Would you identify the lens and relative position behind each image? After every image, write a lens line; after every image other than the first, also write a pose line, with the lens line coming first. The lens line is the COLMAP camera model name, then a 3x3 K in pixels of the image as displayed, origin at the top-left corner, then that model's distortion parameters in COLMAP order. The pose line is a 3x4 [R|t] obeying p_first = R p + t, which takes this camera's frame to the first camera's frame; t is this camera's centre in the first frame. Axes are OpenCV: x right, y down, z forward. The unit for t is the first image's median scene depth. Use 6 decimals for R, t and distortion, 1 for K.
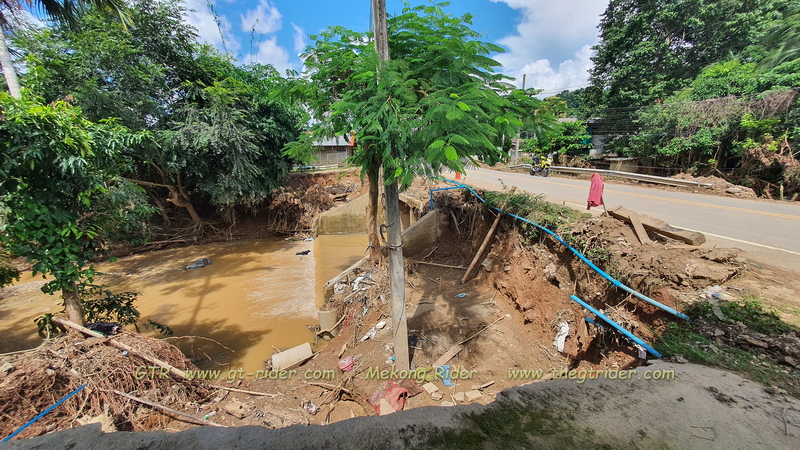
lens RADIAL K [[313.3, 0, 404.8], [0, 313.3, 229.7], [0, 0, 1]] dist [0.001644, -0.000965]
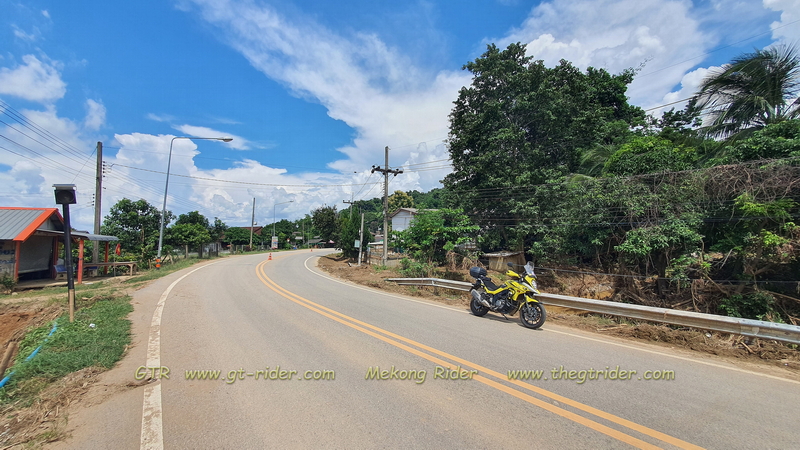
lens RADIAL K [[313.3, 0, 404.2], [0, 313.3, 224.8], [0, 0, 1]] dist [0.001644, -0.000965]
pose [[0.892247, 0.016056, 0.451263, 0.089673], [0.121731, 0.953815, -0.274625, -0.109978], [-0.434831, 0.299965, 0.849084, 0.403962]]
